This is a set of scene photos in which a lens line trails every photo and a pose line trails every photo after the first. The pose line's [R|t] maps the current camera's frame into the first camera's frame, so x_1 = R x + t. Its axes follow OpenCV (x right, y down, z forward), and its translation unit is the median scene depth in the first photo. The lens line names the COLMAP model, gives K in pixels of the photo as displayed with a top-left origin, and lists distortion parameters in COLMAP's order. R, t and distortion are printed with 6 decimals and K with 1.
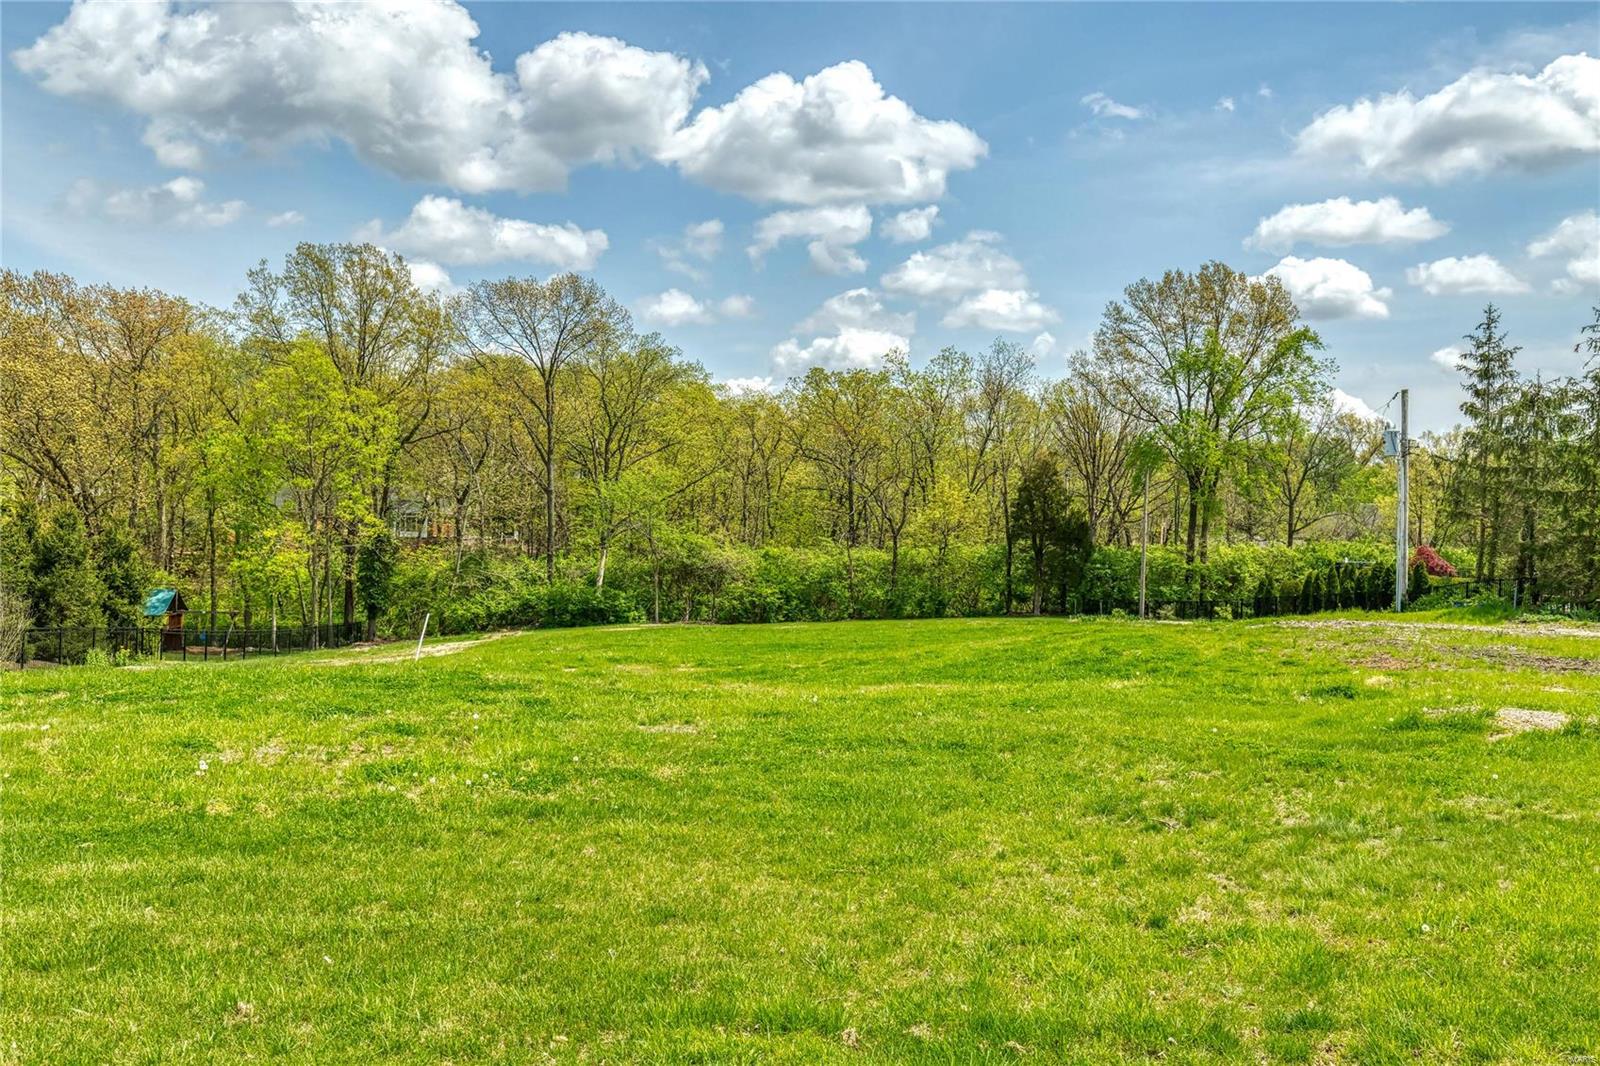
lens RADIAL K [[1389.4, 0, 811.1], [0, 1389.4, 518.3], [0, 0, 1]] dist [0.018324, -0.001143]
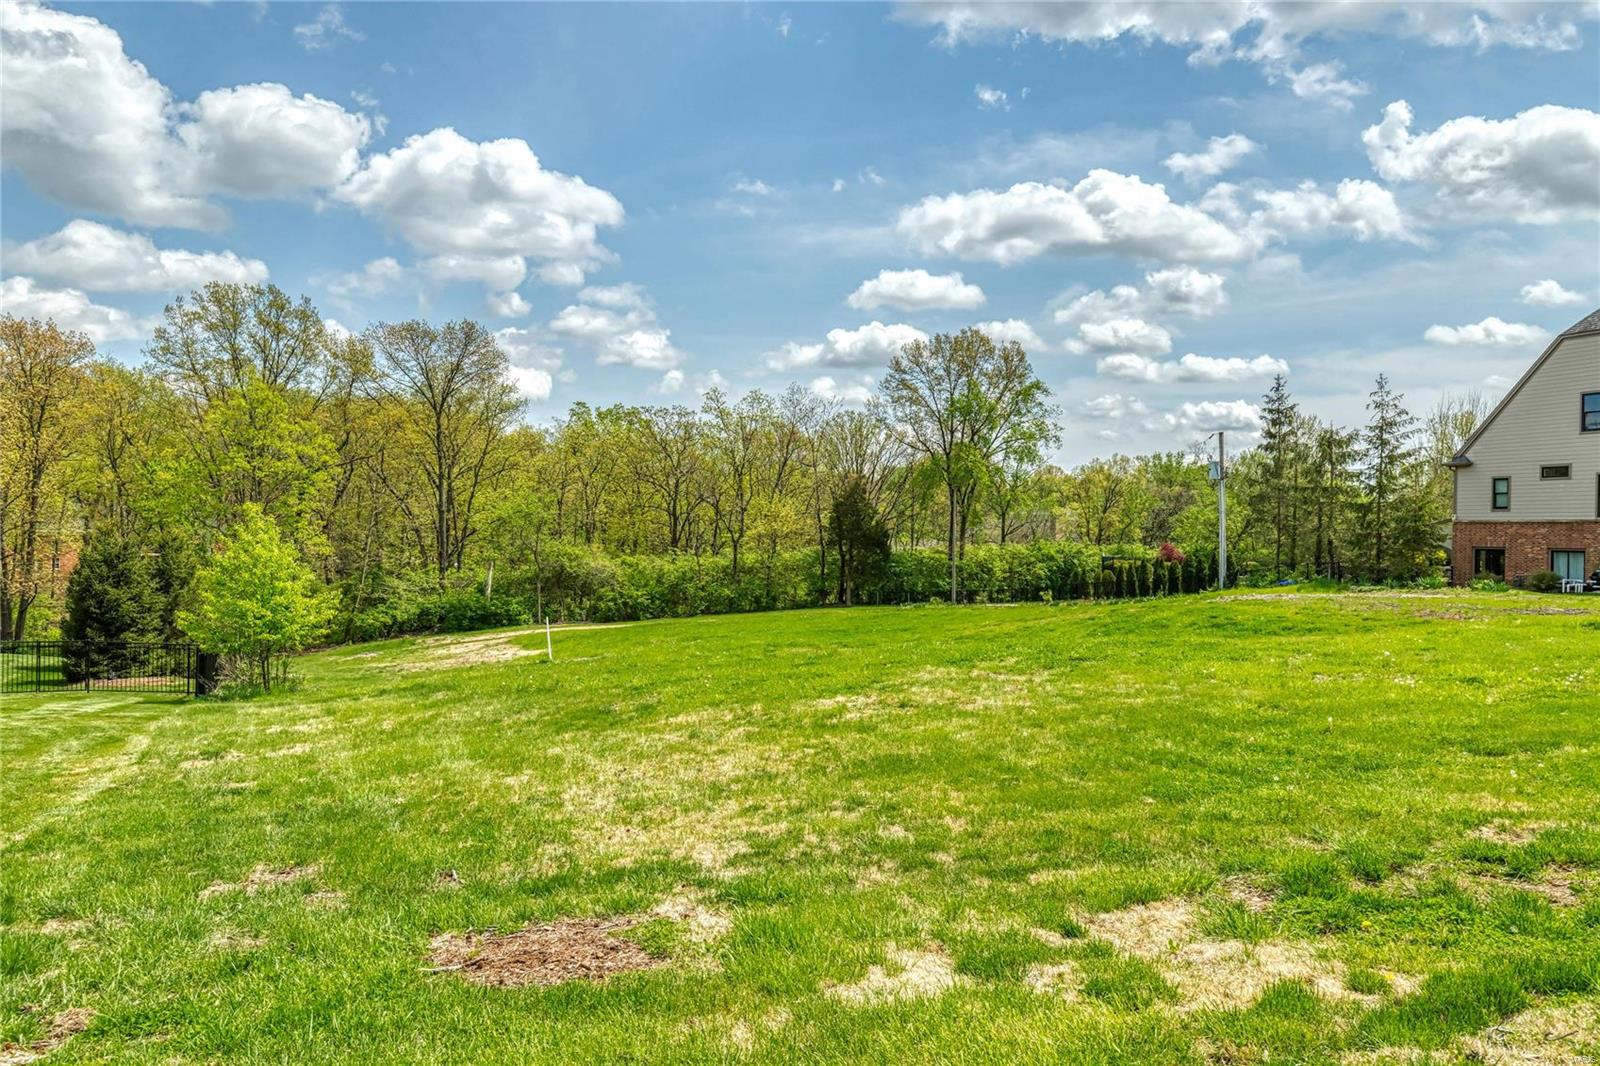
lens RADIAL K [[1229.2, 0, 795.1], [0, 1229.2, 530.0], [0, 0, 1]] dist [0.028061, -0.002656]
pose [[0.950451, -0.017157, 0.310400, -0.221856], [0.017344, 0.999847, 0.002158, -0.001406], [-0.310389, 0.003332, 0.950604, -0.036850]]
